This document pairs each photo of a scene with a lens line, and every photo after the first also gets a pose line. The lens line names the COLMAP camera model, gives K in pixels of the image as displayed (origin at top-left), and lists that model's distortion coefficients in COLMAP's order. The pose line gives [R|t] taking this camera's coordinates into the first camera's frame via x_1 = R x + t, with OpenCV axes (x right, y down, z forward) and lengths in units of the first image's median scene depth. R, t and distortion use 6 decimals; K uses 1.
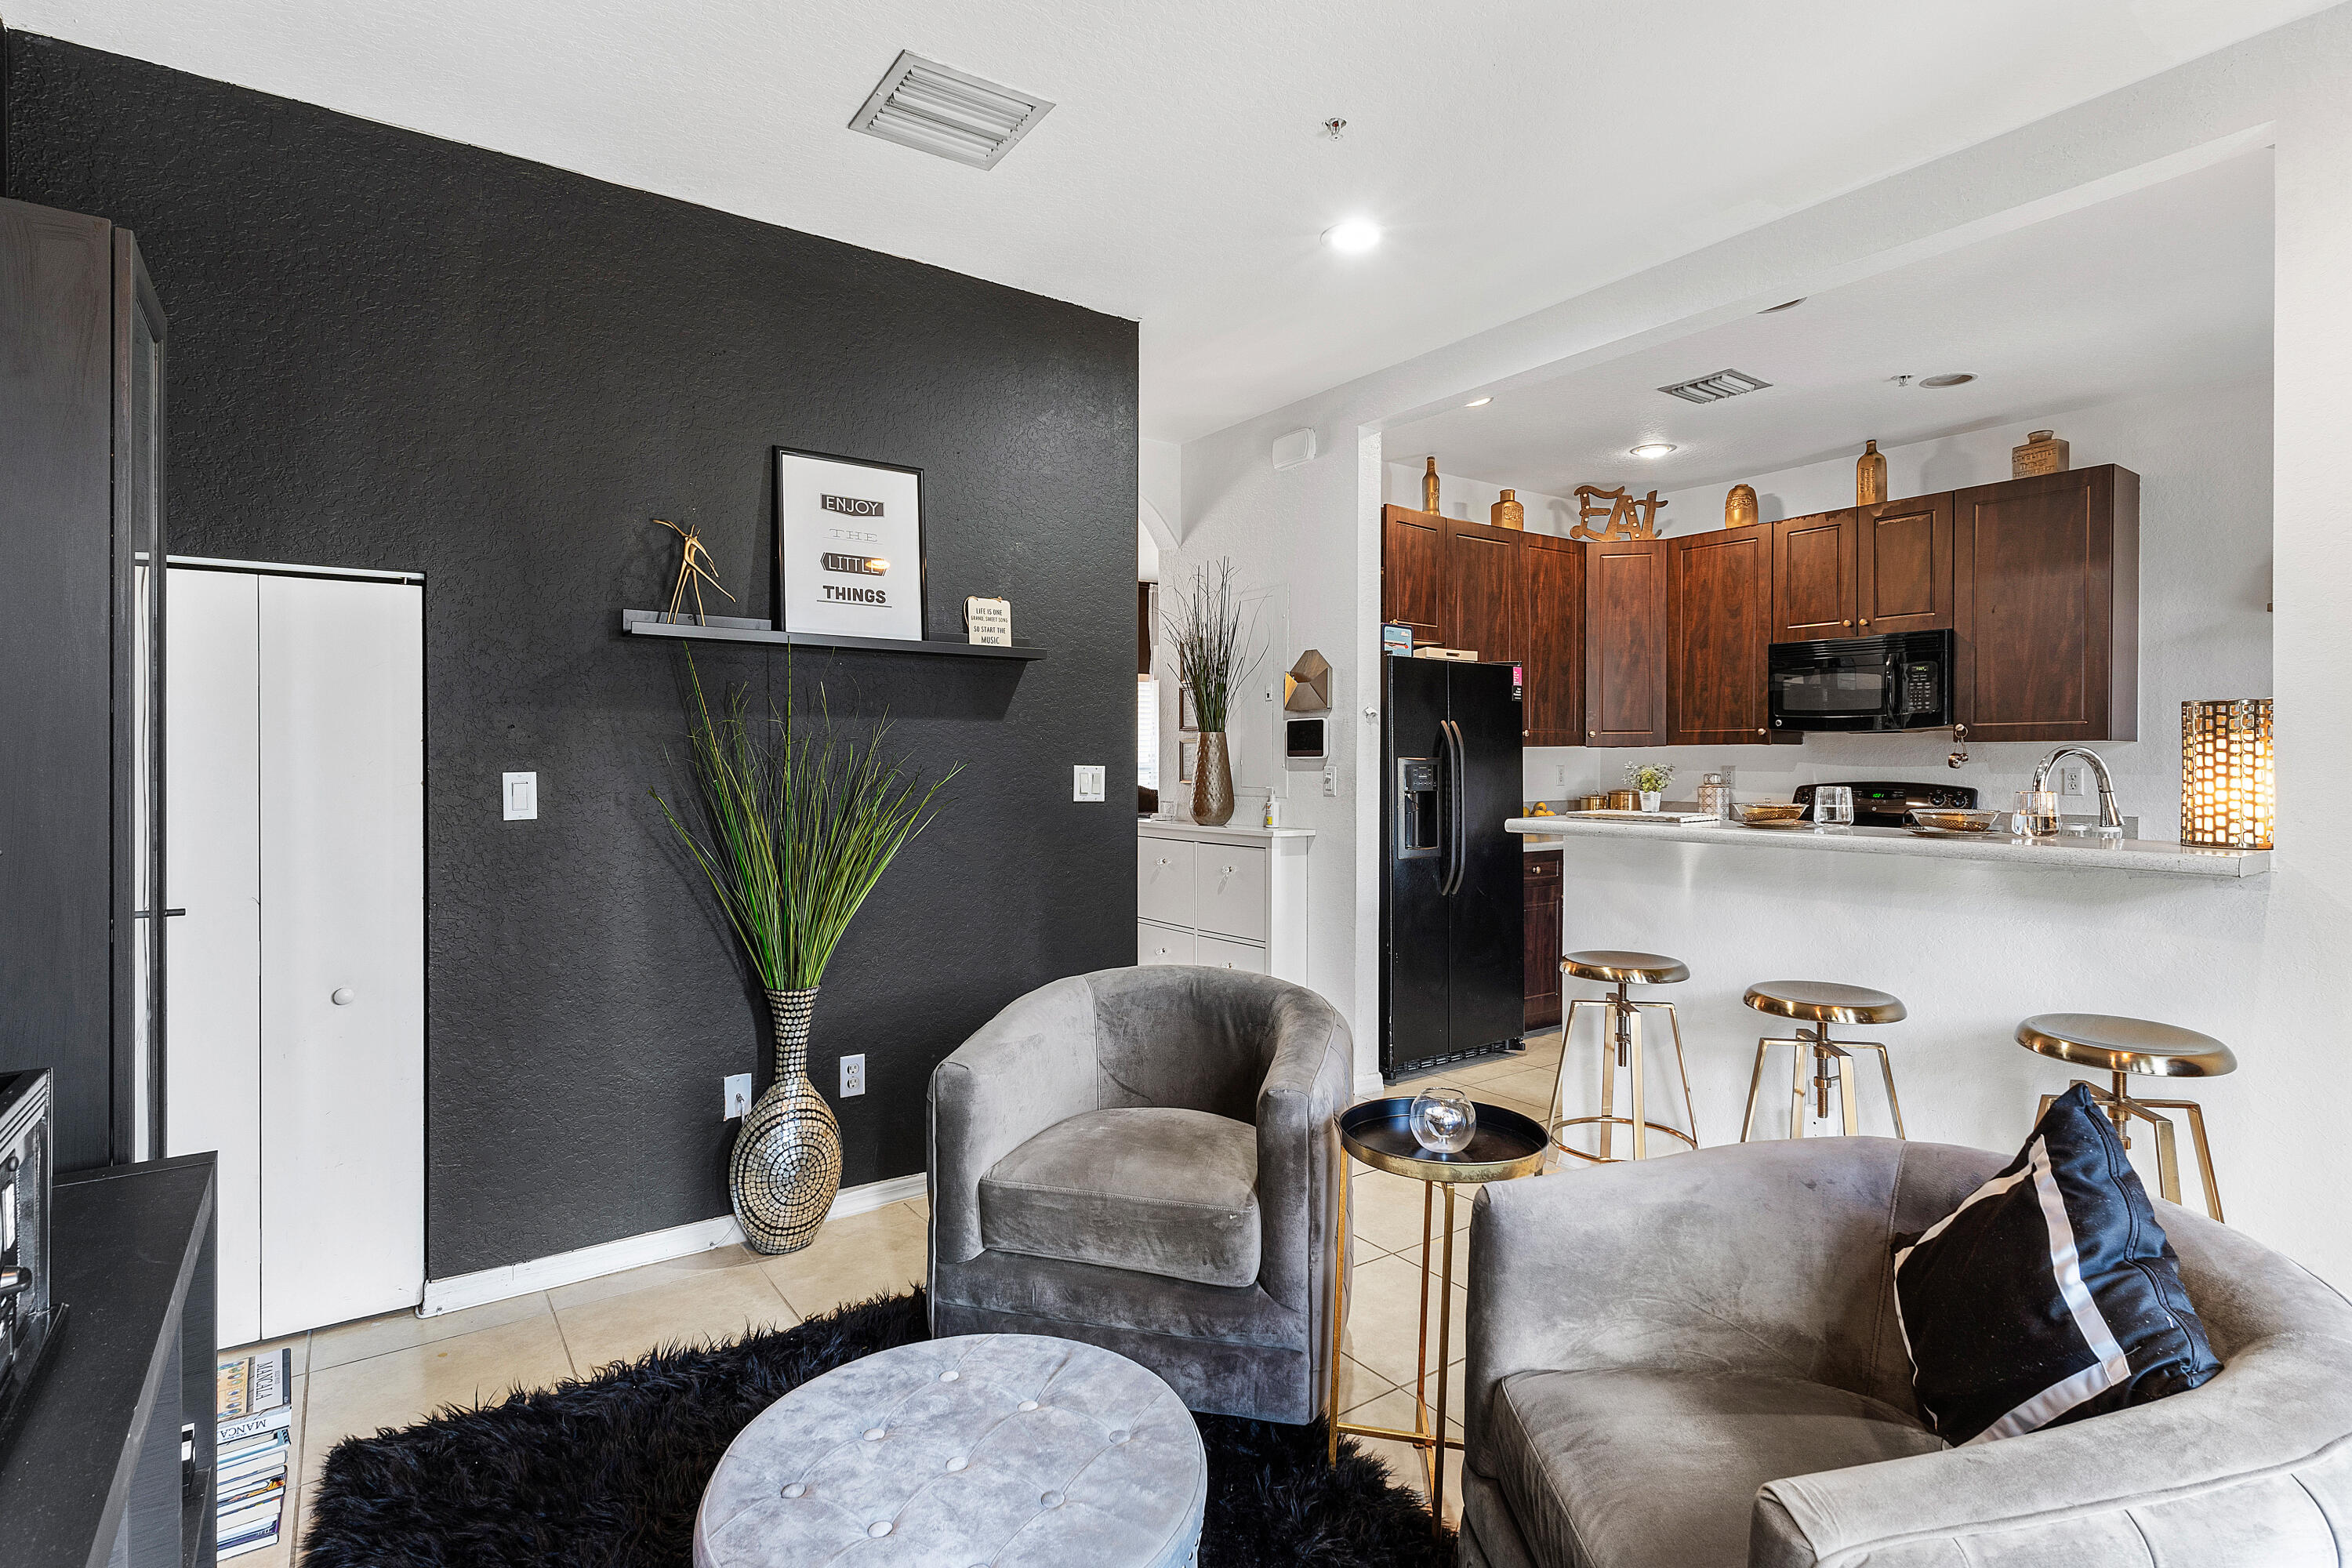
lens RADIAL K [[1155.5, 0, 1171.8], [0, 1155.5, 769.7], [0, 0, 1]] dist [0.001650, -0.003229]
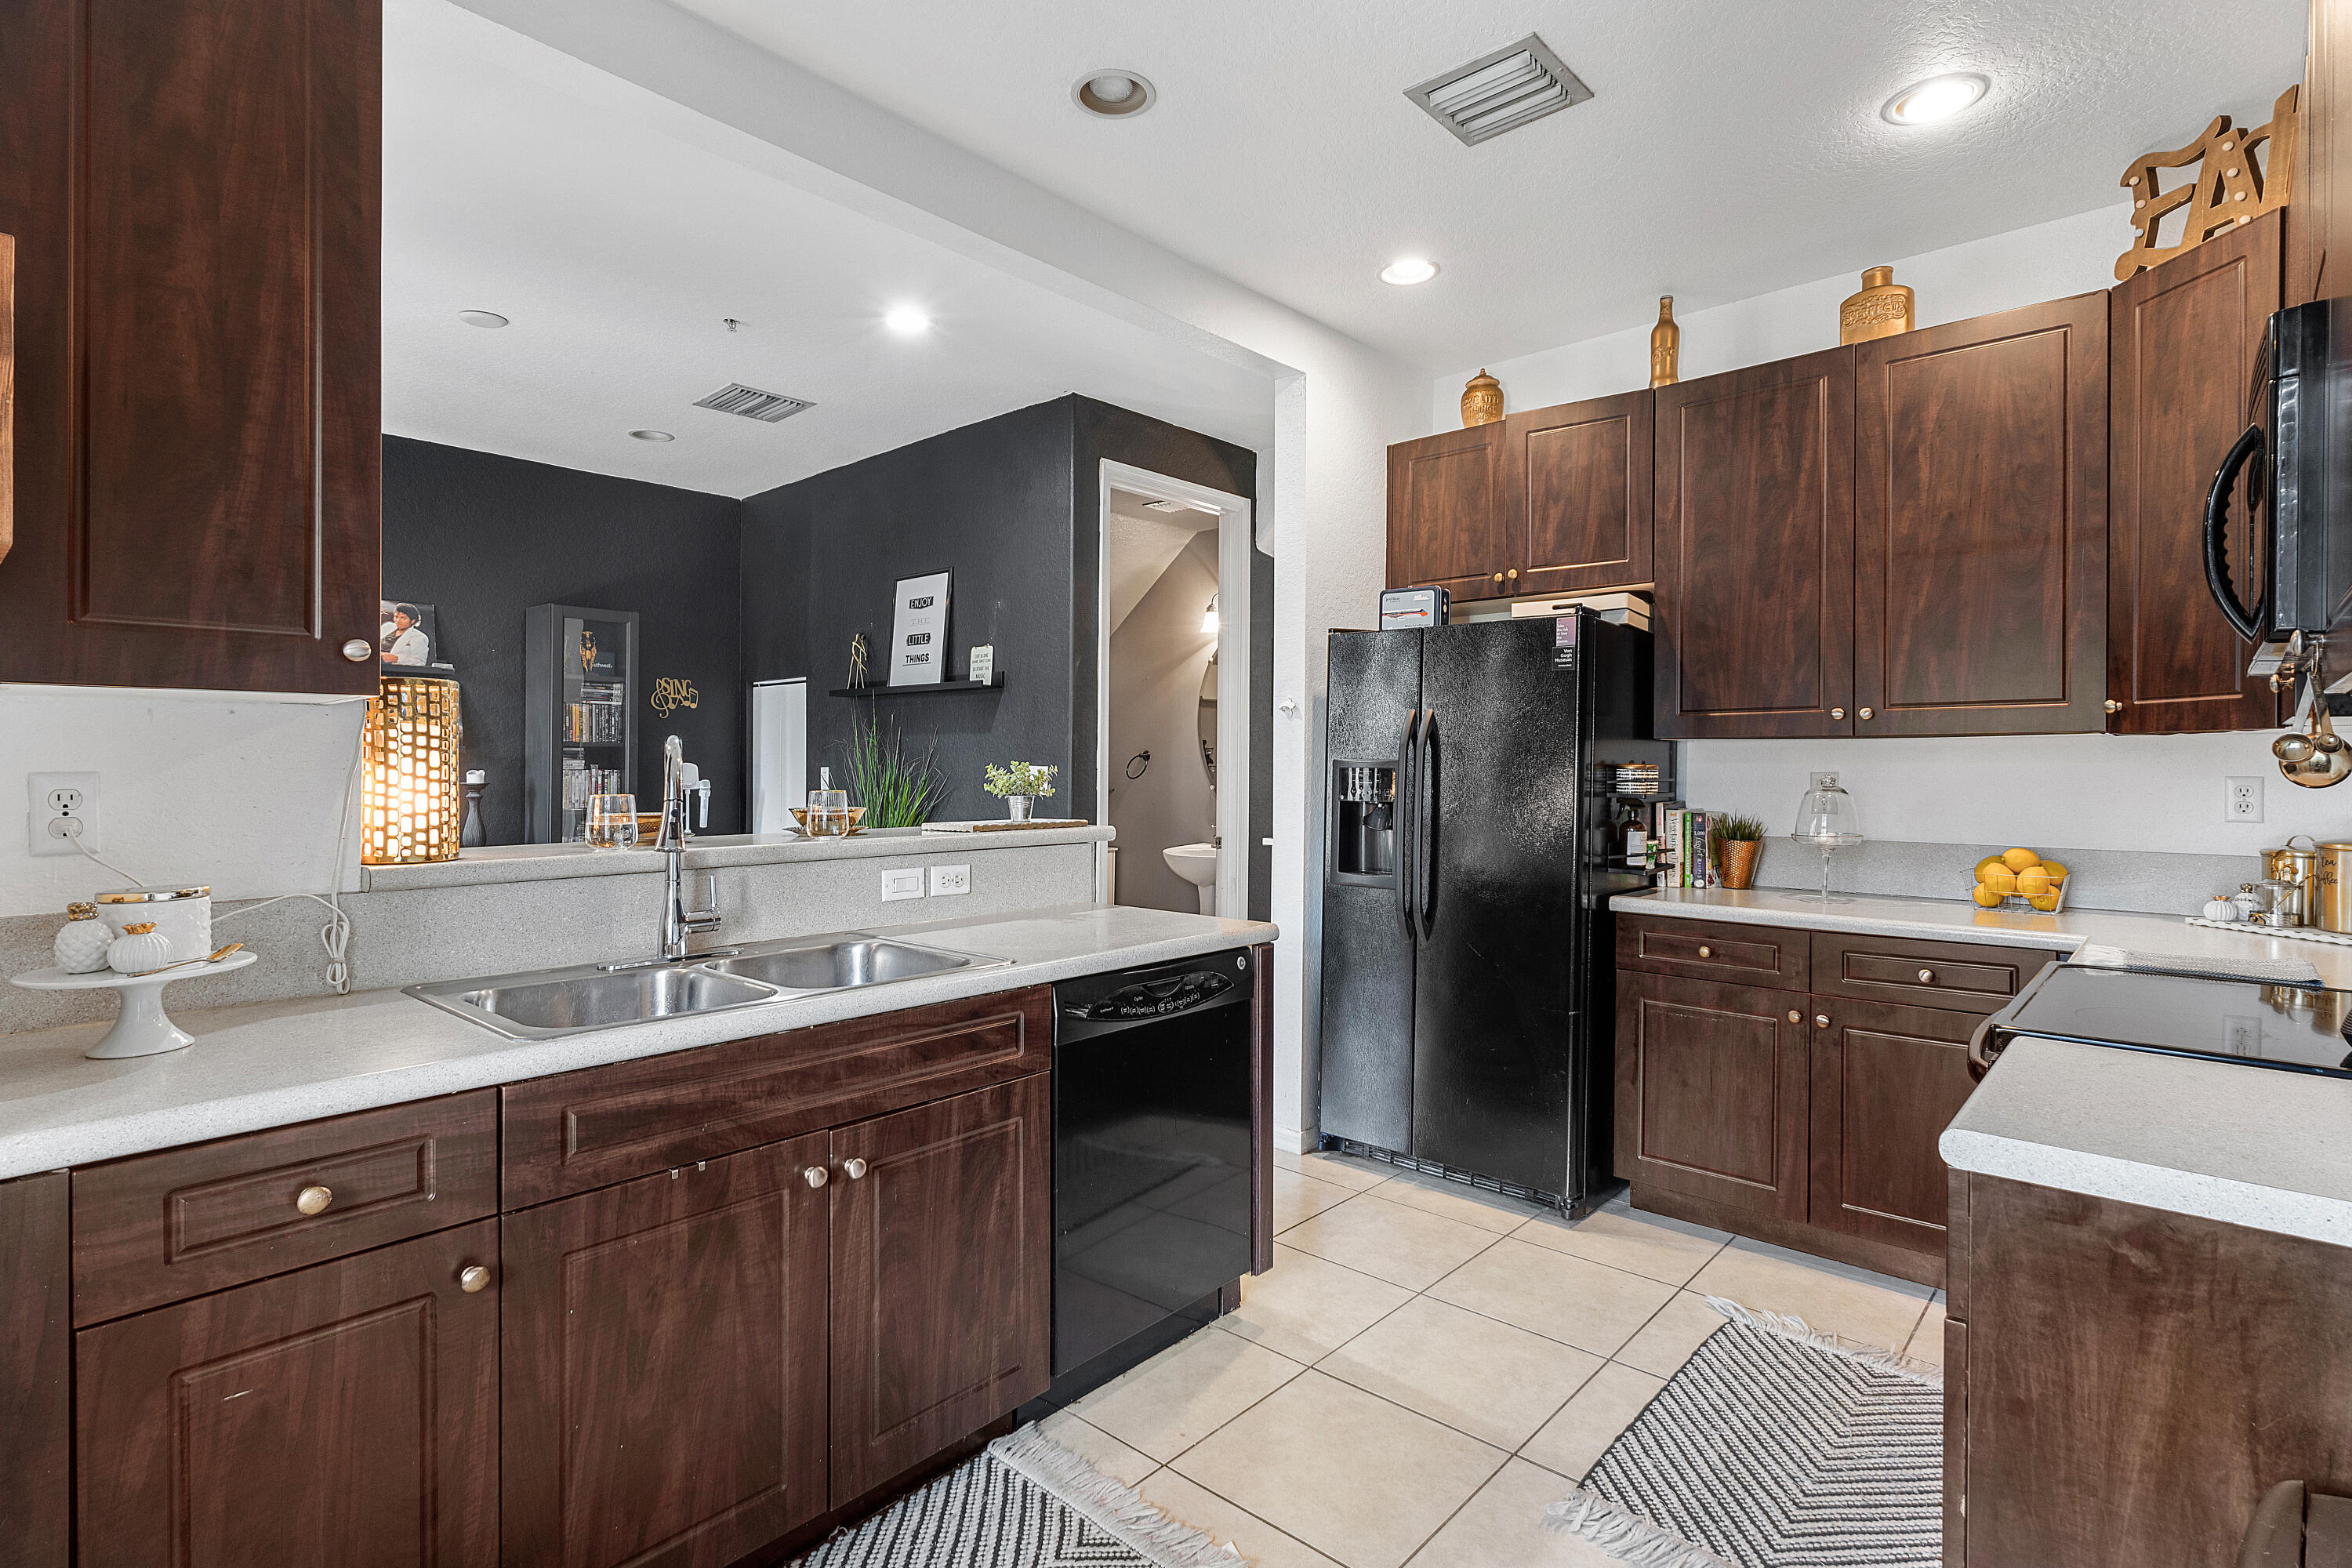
lens RADIAL K [[1155.5, 0, 1176.7], [0, 1155.5, 763.8], [0, 0, 1]] dist [0.001650, -0.003229]
pose [[0.228981, -0.000844, -0.973430, 1.195642], [-0.009423, 0.999951, -0.003084, -0.002524], [0.973385, 0.009878, 0.228962, 0.858454]]
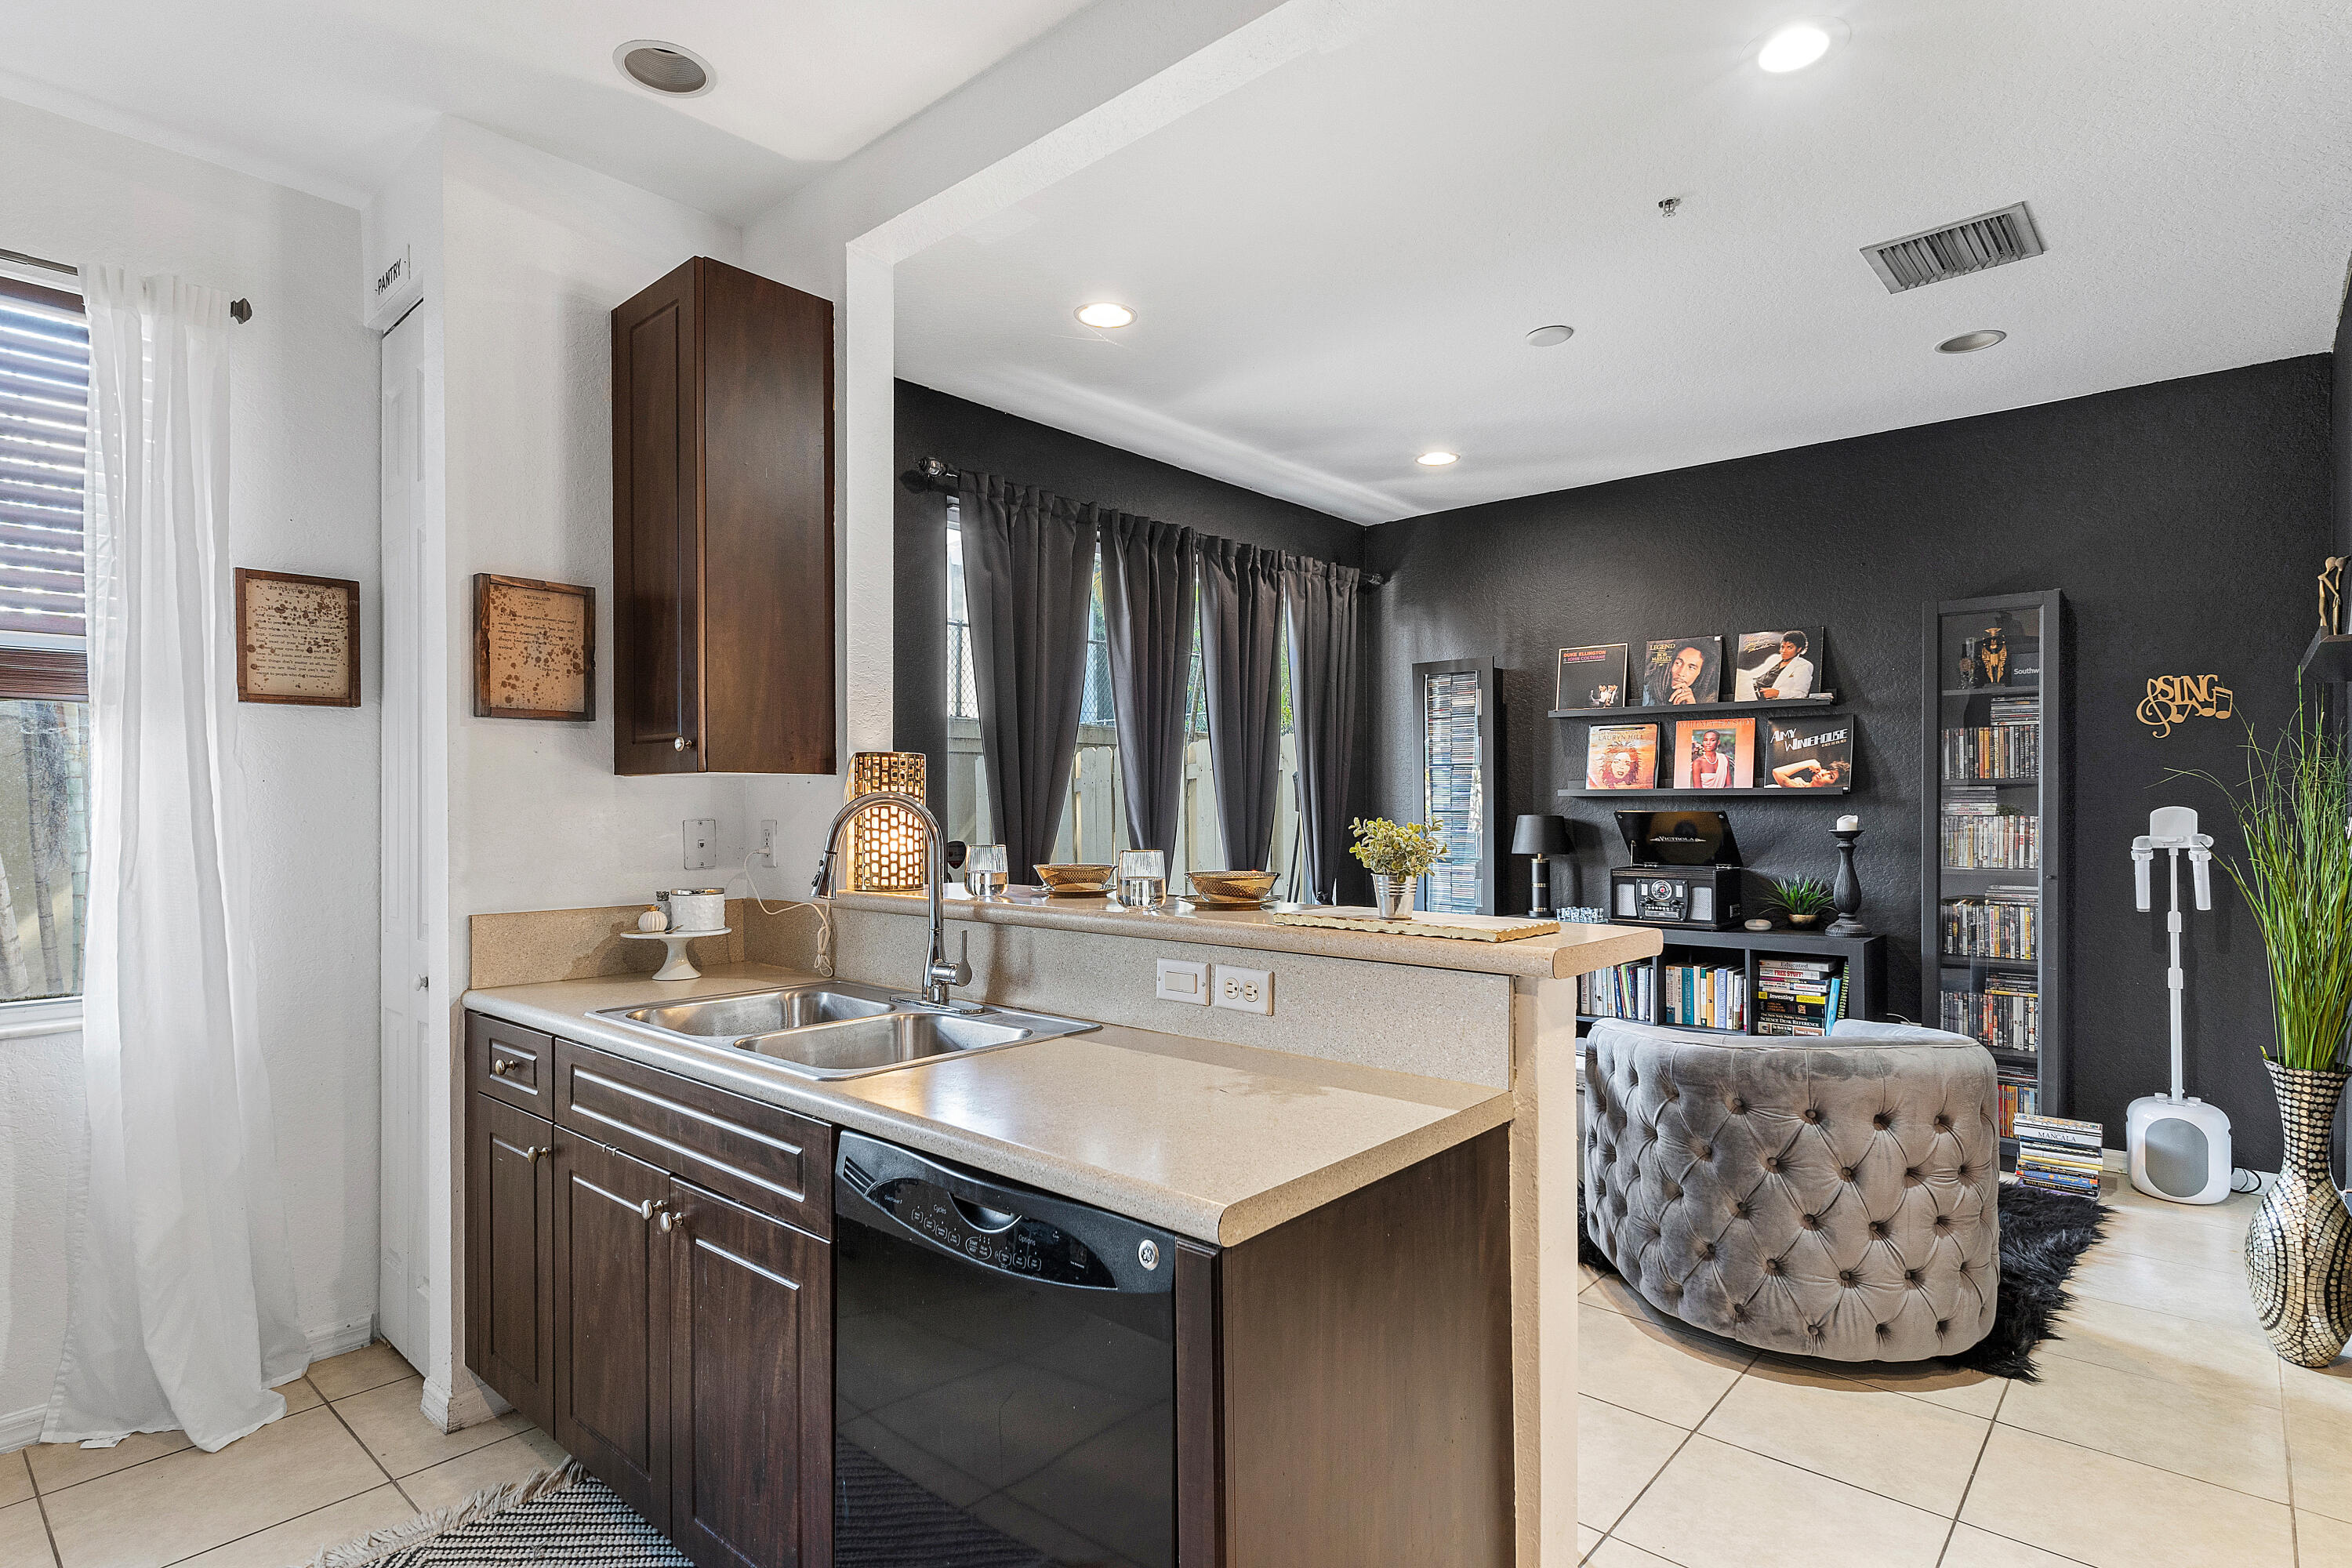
lens RADIAL K [[1205.8, 0, 1173.7], [0, 1205.8, 817.1], [0, 0, 1]] dist [-0.002483, -0.000311]
pose [[-0.972064, 0.003964, -0.234683, 0.595300], [-0.001105, 0.999769, 0.021466, -0.015343], [0.234714, 0.021125, -0.971835, 1.392264]]
